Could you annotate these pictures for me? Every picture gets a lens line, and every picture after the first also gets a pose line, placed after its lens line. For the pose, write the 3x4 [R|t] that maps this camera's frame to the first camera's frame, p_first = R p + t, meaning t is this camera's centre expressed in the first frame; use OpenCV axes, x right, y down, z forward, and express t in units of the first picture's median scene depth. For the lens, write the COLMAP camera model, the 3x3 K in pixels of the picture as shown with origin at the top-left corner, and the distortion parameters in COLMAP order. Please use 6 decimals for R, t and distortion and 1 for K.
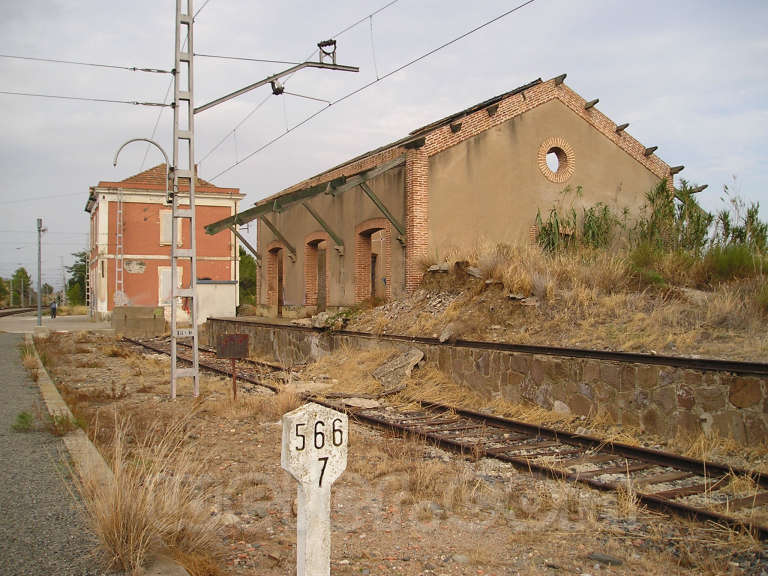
lens RADIAL K [[782.2, 0, 386.6], [0, 782.2, 288.9], [0, 0, 1]] dist [-0.103735, 0.000000]
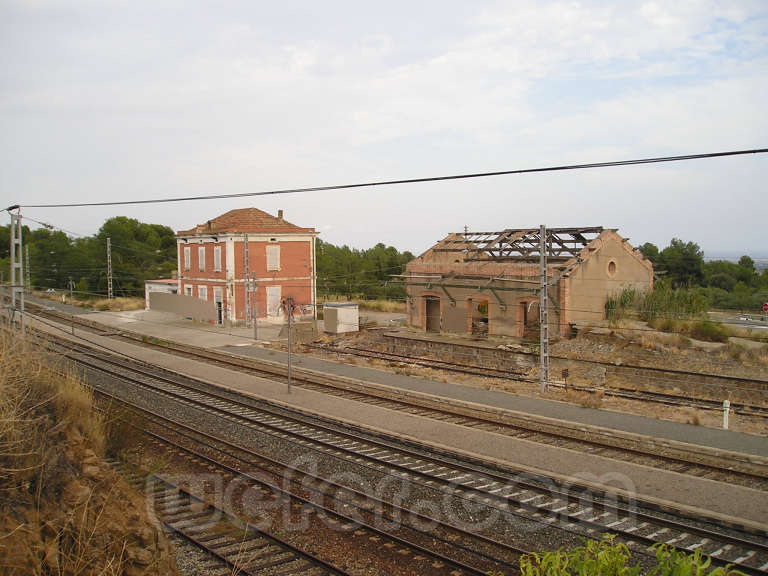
lens RADIAL K [[782.2, 0, 388.7], [0, 782.2, 290.4], [0, 0, 1]] dist [-0.103735, 0.000000]
pose [[0.973412, -0.023356, 0.227867, -0.601877], [0.007753, 0.997577, 0.069133, -0.176664], [-0.228930, -0.065528, 0.971235, -0.655168]]
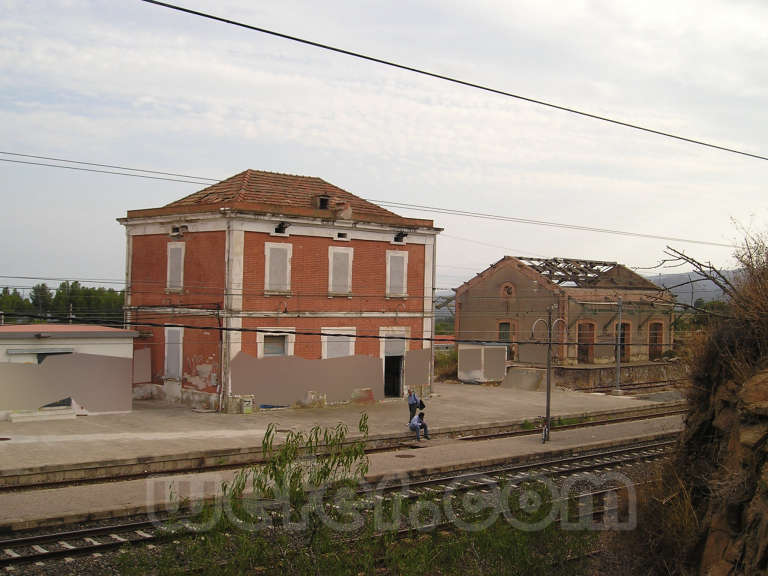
lens RADIAL K [[1022.6, 0, 386.3], [0, 1022.6, 286.7], [0, 0, 1]] dist [-0.056511, 0.000000]
pose [[-0.337829, -0.005514, 0.941191, -1.960709], [-0.043366, 0.999012, -0.009713, -0.086243], [-0.940208, -0.044098, -0.337734, 2.034631]]
